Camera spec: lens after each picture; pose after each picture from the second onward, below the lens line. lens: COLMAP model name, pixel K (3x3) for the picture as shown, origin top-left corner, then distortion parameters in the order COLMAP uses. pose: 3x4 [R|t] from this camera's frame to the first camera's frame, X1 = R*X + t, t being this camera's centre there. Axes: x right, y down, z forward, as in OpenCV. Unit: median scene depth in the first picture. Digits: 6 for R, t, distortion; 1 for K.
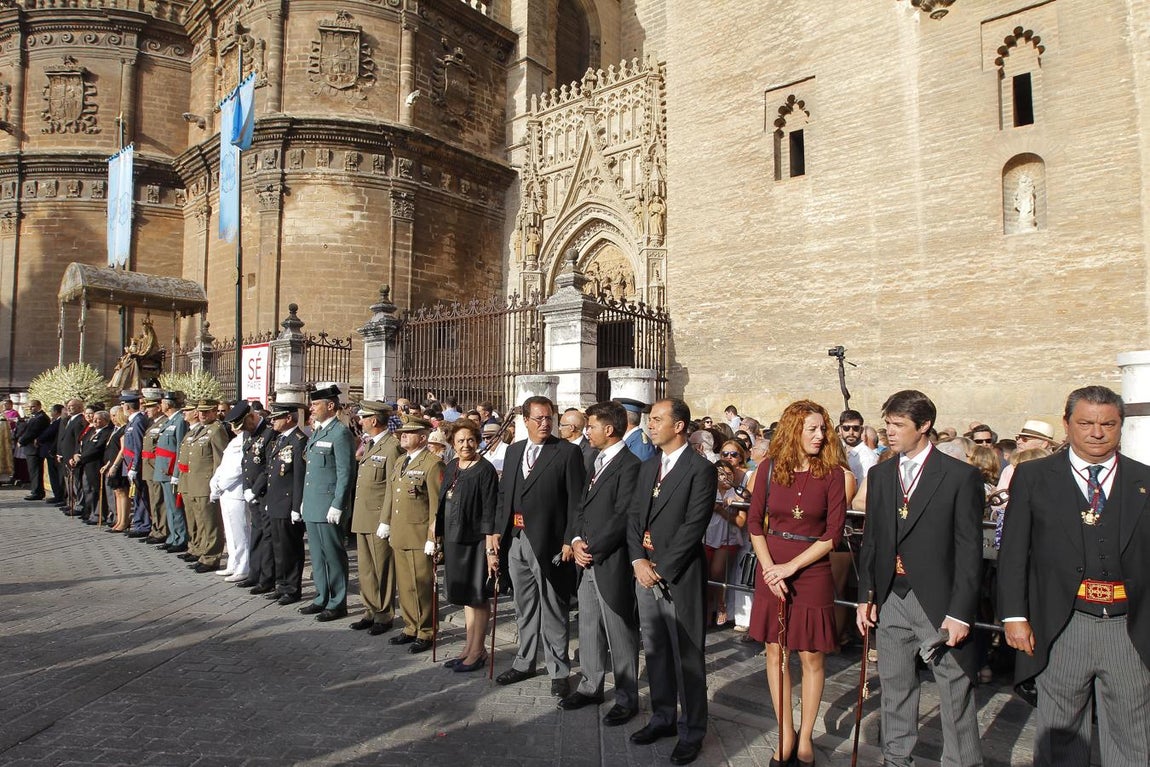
lens RADIAL K [[681.1, 0, 575.0], [0, 681.1, 383.5], [0, 0, 1]] dist [-0.056544, 0.029655]
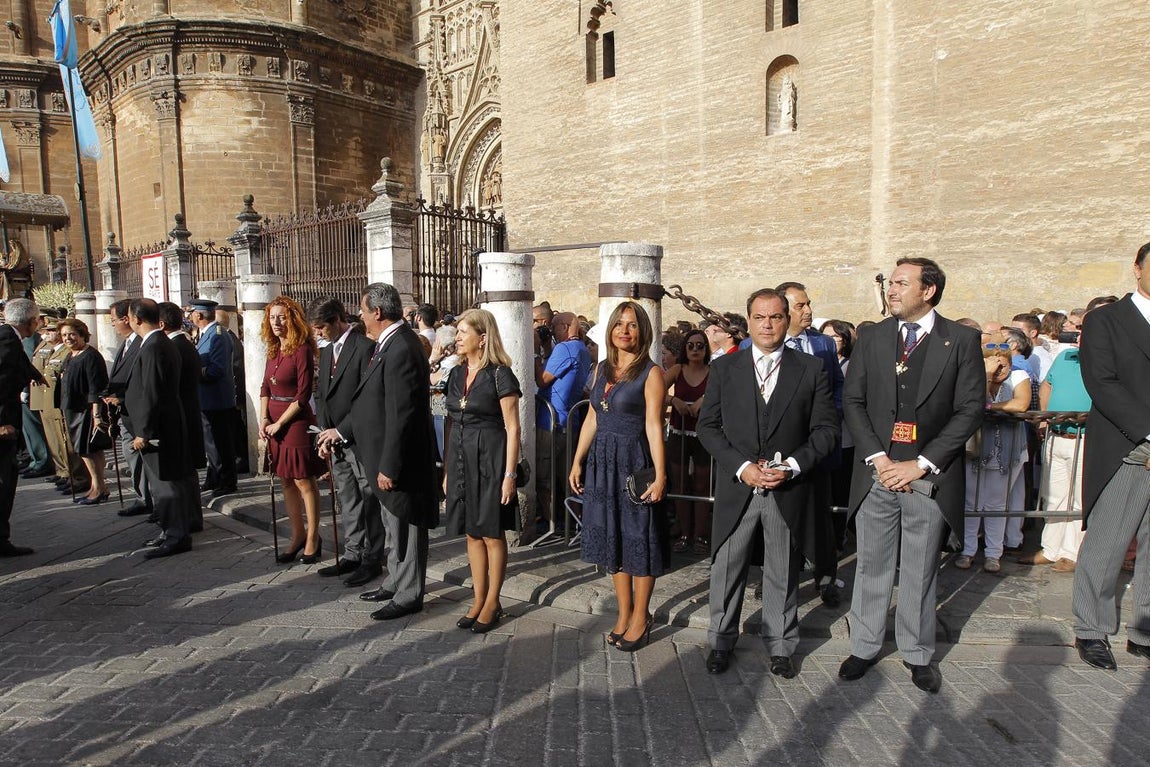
lens RADIAL K [[681.1, 0, 575.0], [0, 681.1, 383.5], [0, 0, 1]] dist [-0.056544, 0.029655]
pose [[0.999750, -0.021621, 0.005710, 0.142356], [0.020554, 0.989032, 0.146262, 0.001538], [-0.008810, -0.146108, 0.989229, -0.049732]]
